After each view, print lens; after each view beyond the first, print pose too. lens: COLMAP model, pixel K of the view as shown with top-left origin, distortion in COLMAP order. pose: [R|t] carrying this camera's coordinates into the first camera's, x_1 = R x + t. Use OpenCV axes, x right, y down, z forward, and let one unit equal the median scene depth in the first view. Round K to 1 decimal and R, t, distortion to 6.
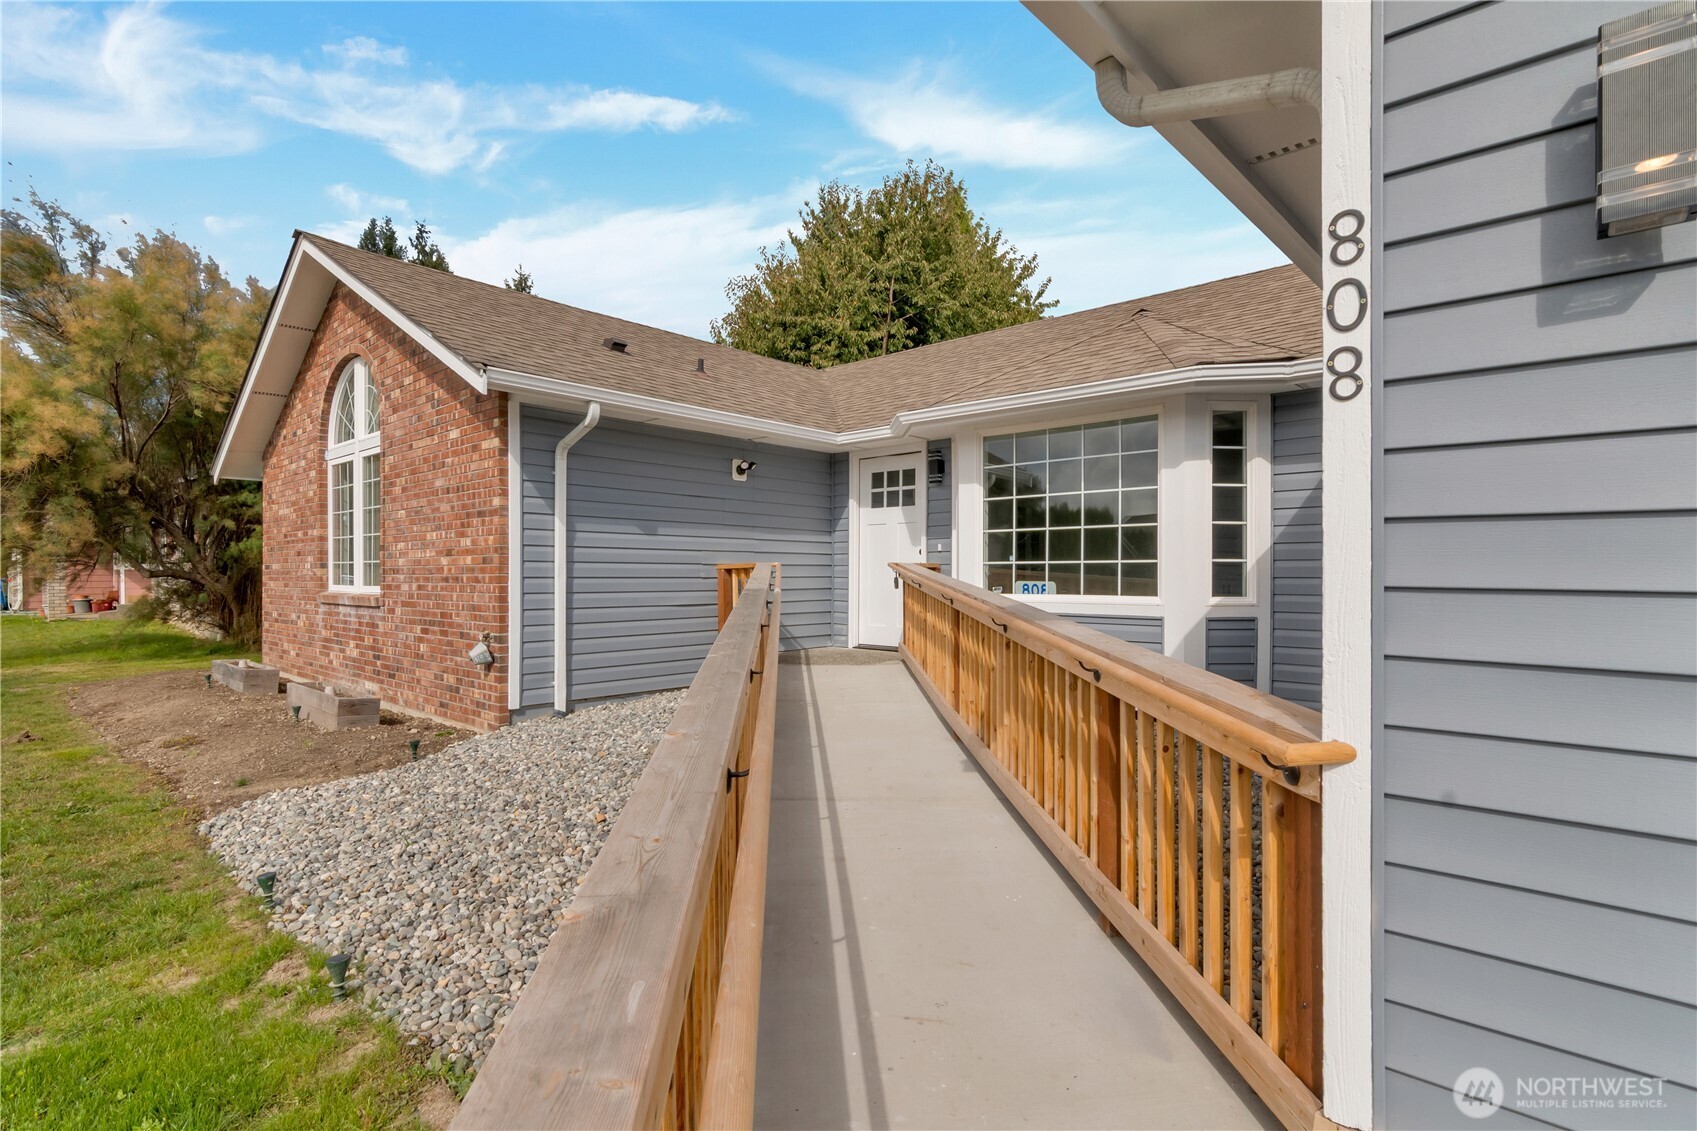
lens RADIAL K [[871.5, 0, 845.8], [0, 871.5, 577.3], [0, 0, 1]] dist [0.000451, 0.000043]
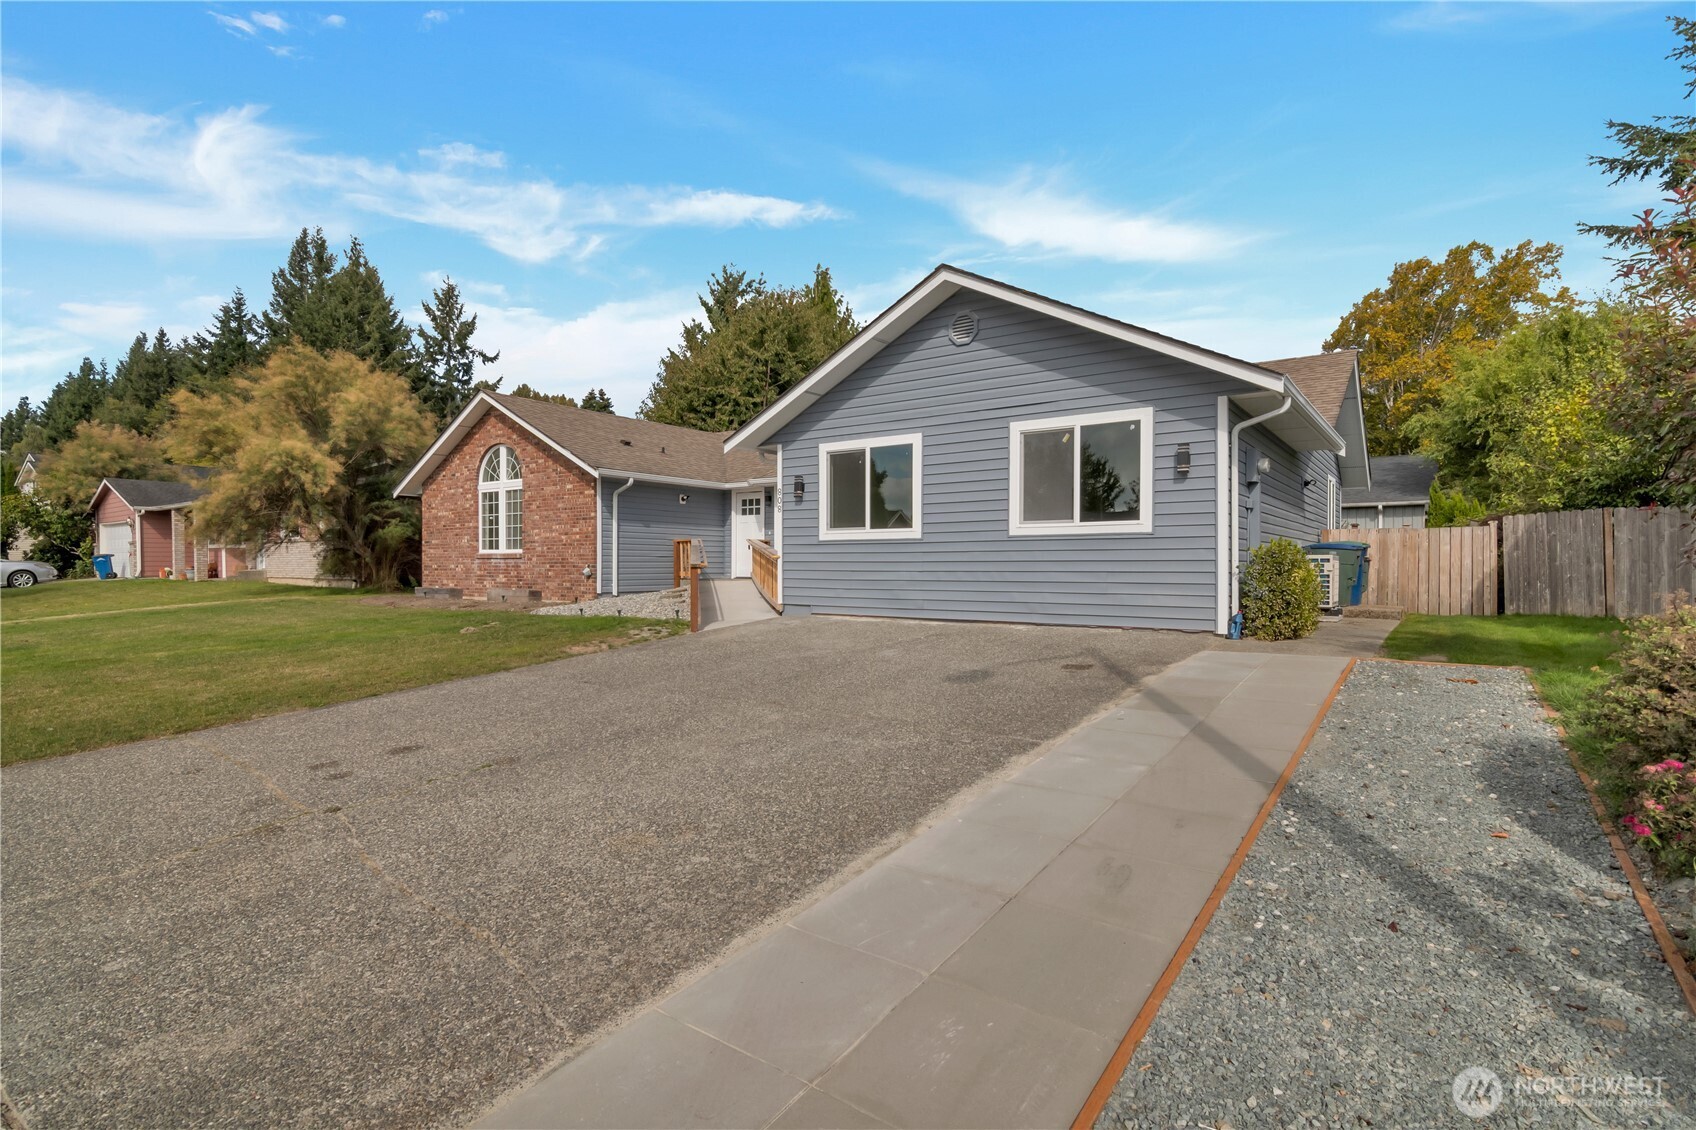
lens RADIAL K [[871.0, 0, 845.3], [0, 871.0, 576.8], [0, 0, 1]] dist [0.000451, 0.000043]
pose [[0.994542, 0.000164, 0.104339, 0.060821], [-0.001198, 0.999951, 0.009847, 0.055026], [-0.104333, -0.009918, 0.994493, -1.240611]]
